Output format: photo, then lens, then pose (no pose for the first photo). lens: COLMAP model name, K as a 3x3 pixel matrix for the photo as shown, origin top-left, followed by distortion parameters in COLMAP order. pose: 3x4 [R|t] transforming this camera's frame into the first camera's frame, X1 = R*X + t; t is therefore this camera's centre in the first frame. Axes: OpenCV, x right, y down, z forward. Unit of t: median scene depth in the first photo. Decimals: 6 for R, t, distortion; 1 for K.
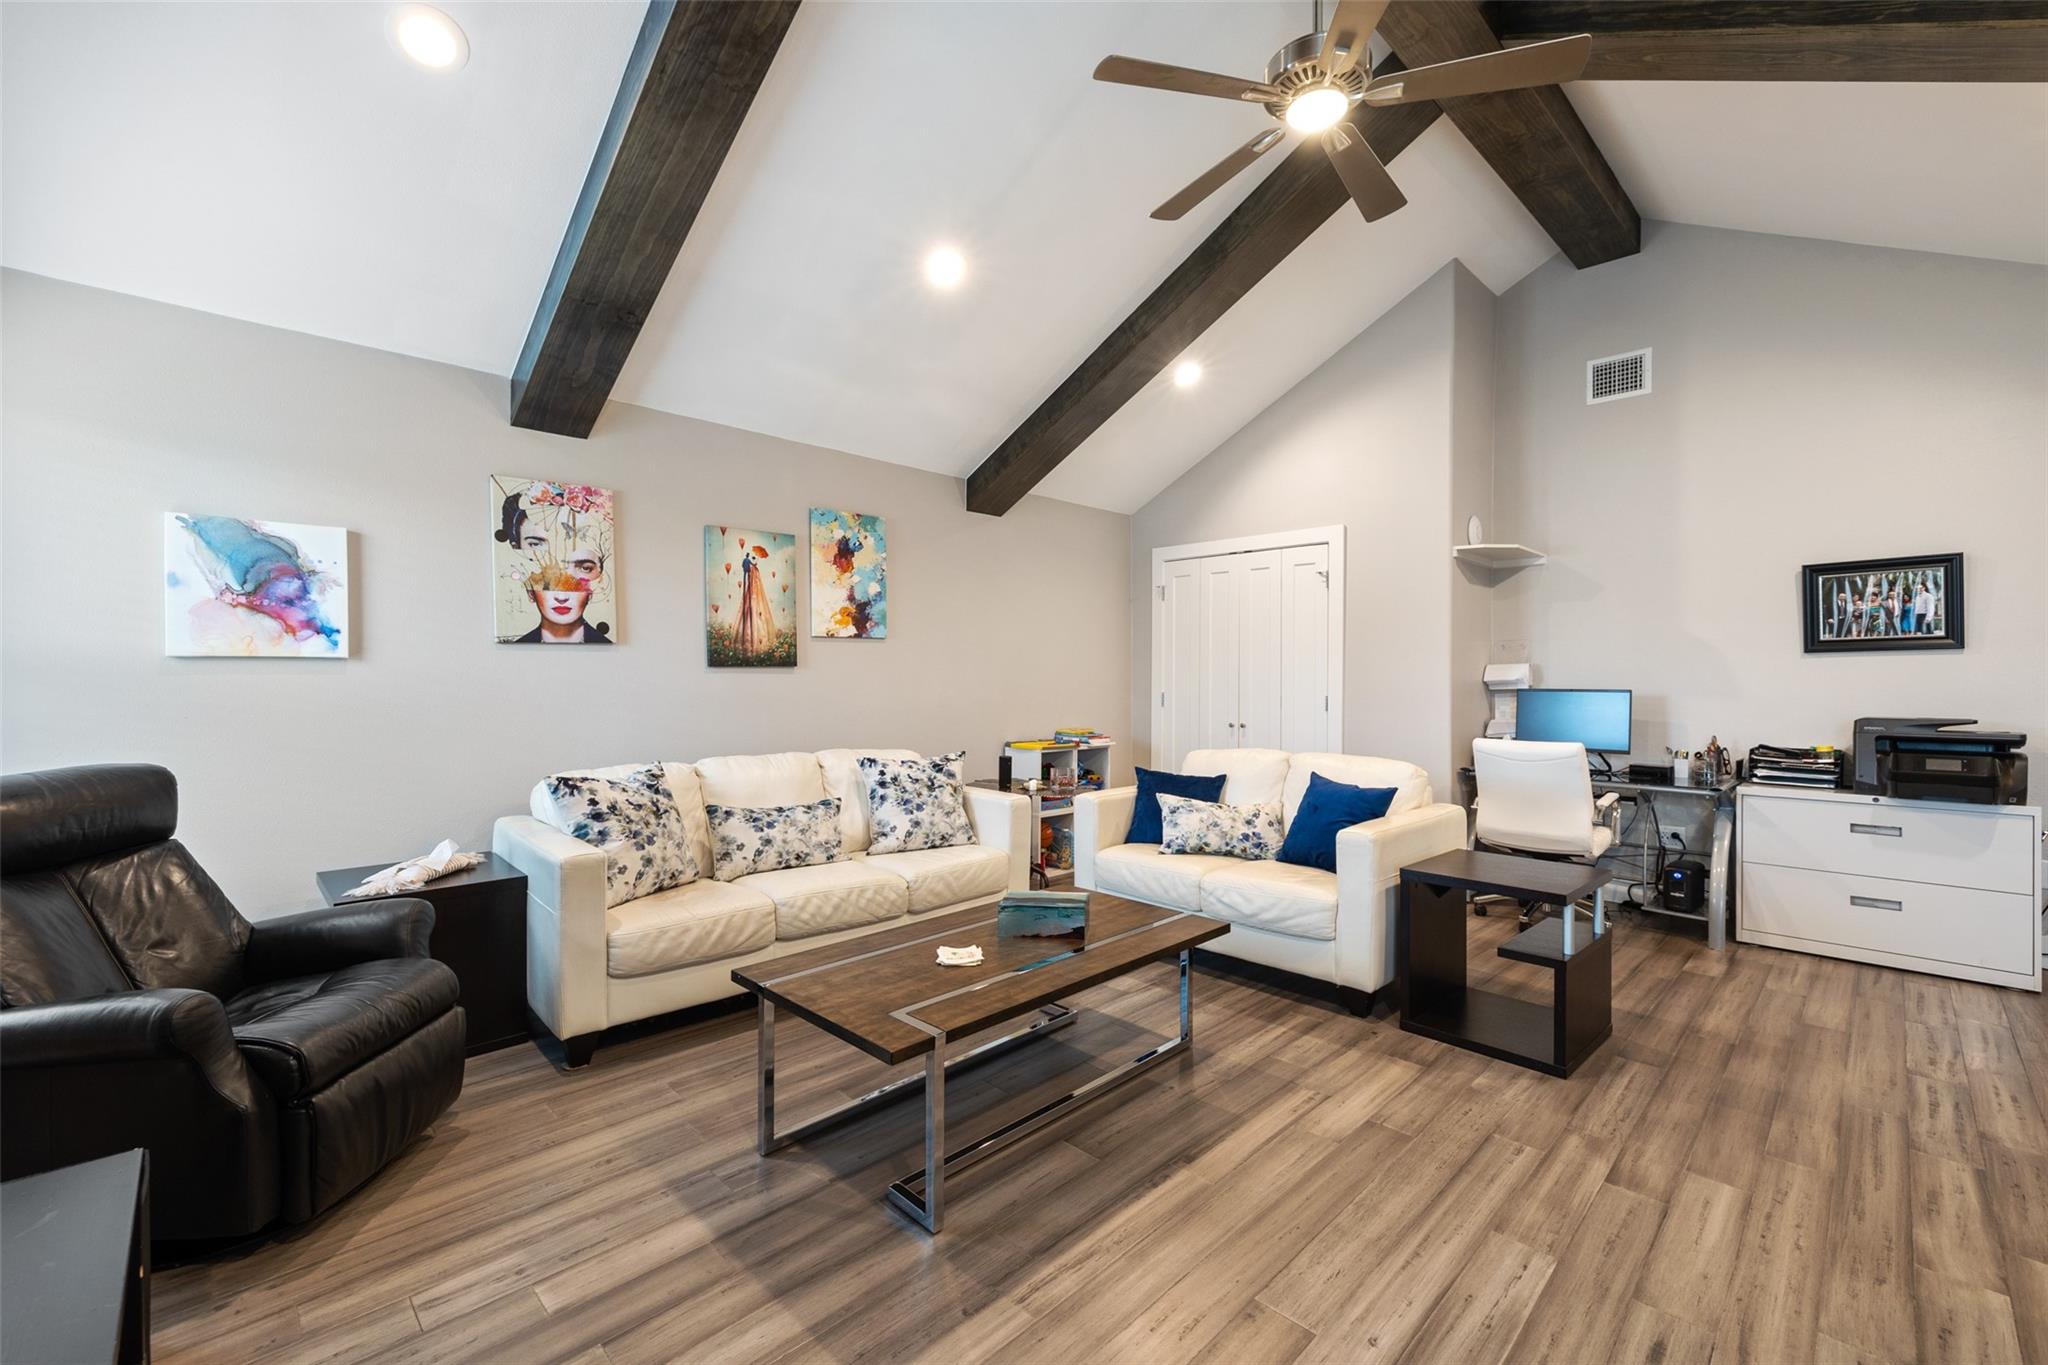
lens RADIAL K [[868.6, 0, 1015.5], [0, 868.6, 679.2], [0, 0, 1]] dist [0.001990, -0.000602]
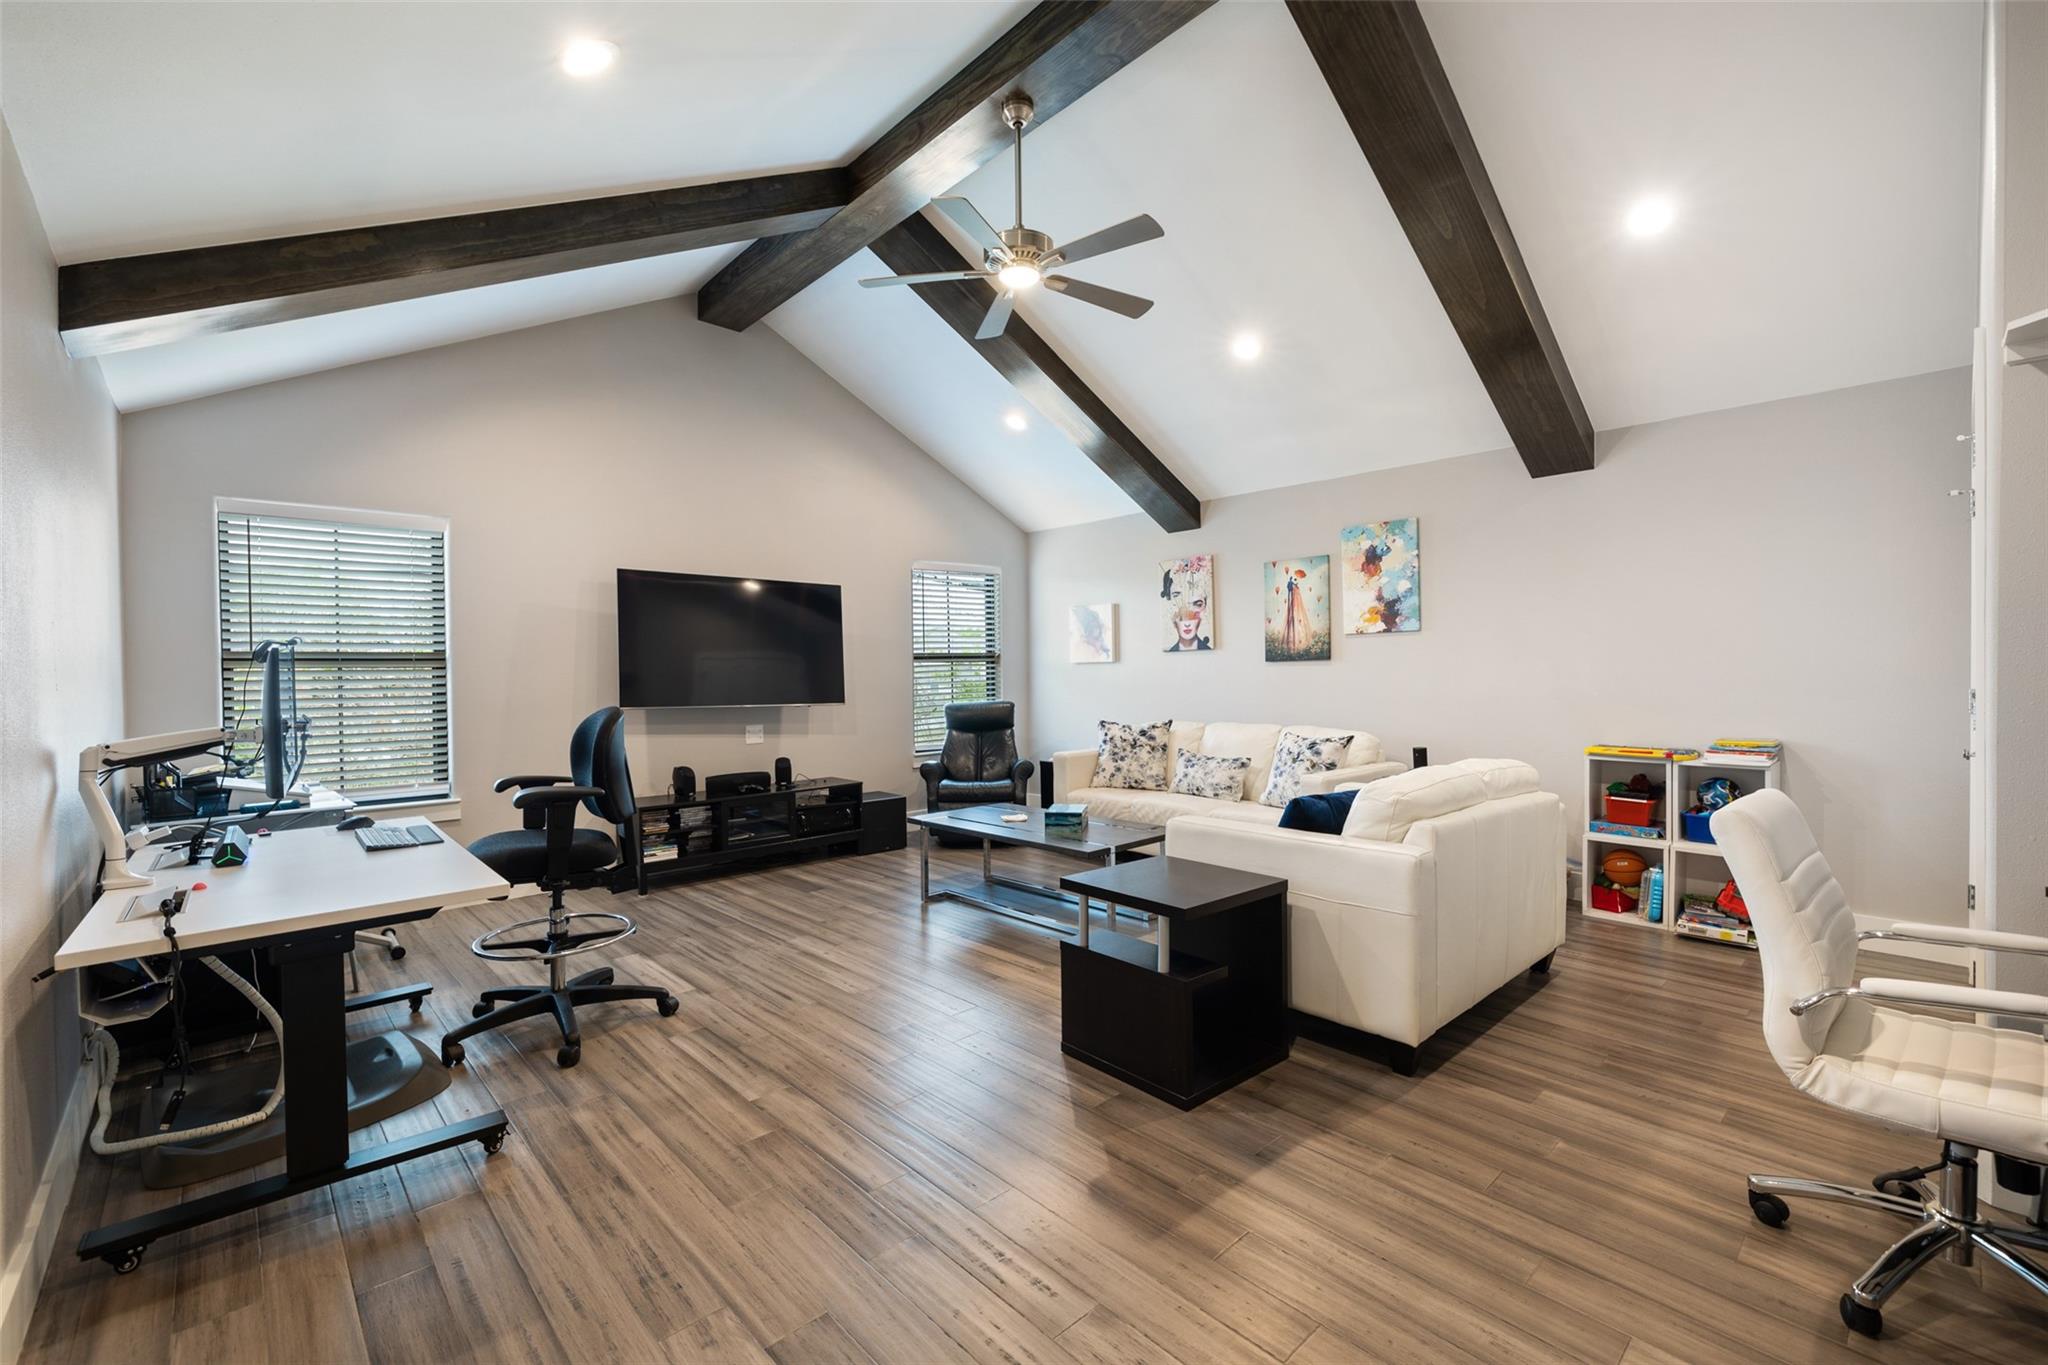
lens RADIAL K [[868.6, 0, 1015.5], [0, 868.6, 681.8], [0, 0, 1]] dist [0.001990, -0.000602]
pose [[-0.034223, 0.015798, -0.999289, 1.187999], [0.016520, 0.999747, 0.015239, -0.010702], [0.999278, -0.015987, -0.034476, 0.691217]]
